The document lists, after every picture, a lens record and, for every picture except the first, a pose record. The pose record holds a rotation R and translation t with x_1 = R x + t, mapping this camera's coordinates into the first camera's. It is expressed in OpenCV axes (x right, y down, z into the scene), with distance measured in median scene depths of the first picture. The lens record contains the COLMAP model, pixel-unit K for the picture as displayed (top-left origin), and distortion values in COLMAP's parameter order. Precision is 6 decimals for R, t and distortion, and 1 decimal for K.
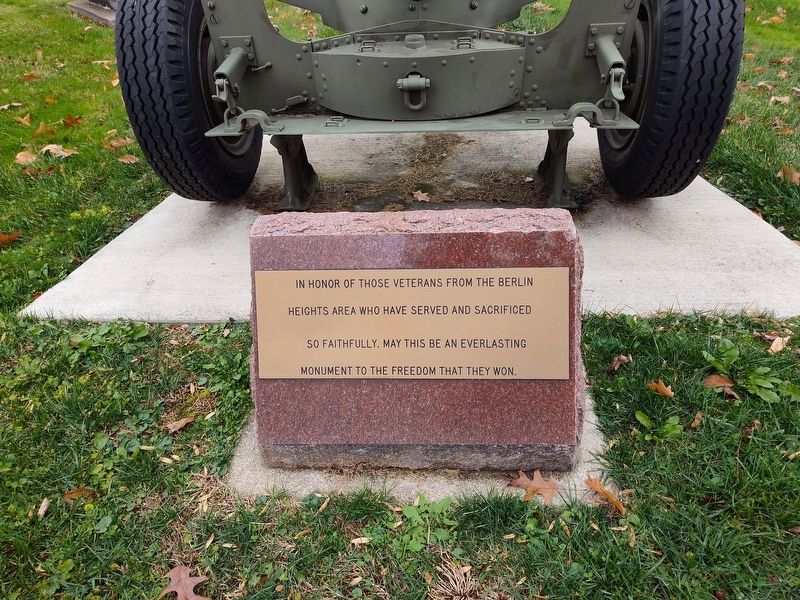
lens RADIAL K [[543.2, 0, 400.0], [0, 543.2, 300.0], [0, 0, 1]] dist [0.021136, -0.003952]
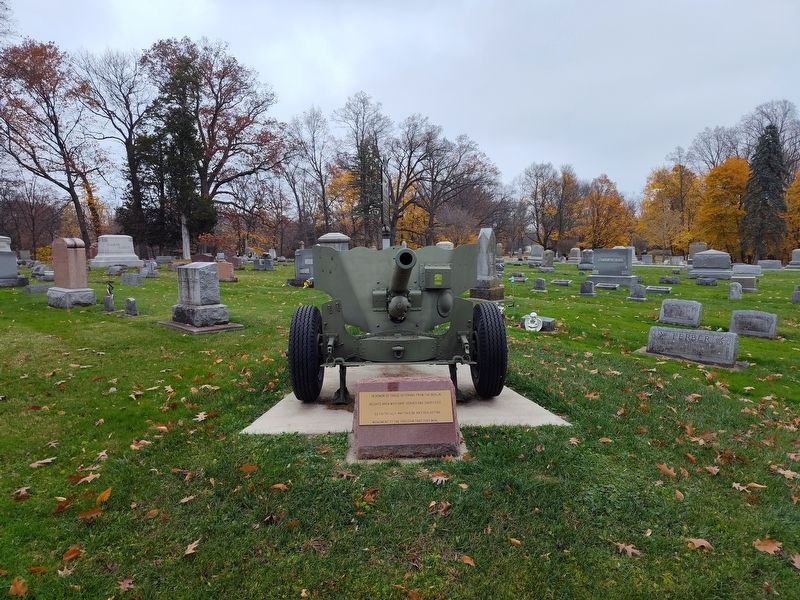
lens RADIAL K [[543.2, 0, 400.0], [0, 543.2, 300.0], [0, 0, 1]] dist [0.021136, -0.003952]
pose [[0.993881, 0.023731, 0.107876, -0.269503], [0.035700, 0.855218, -0.517038, 0.827443], [-0.104527, 0.517725, 0.849138, -1.496602]]
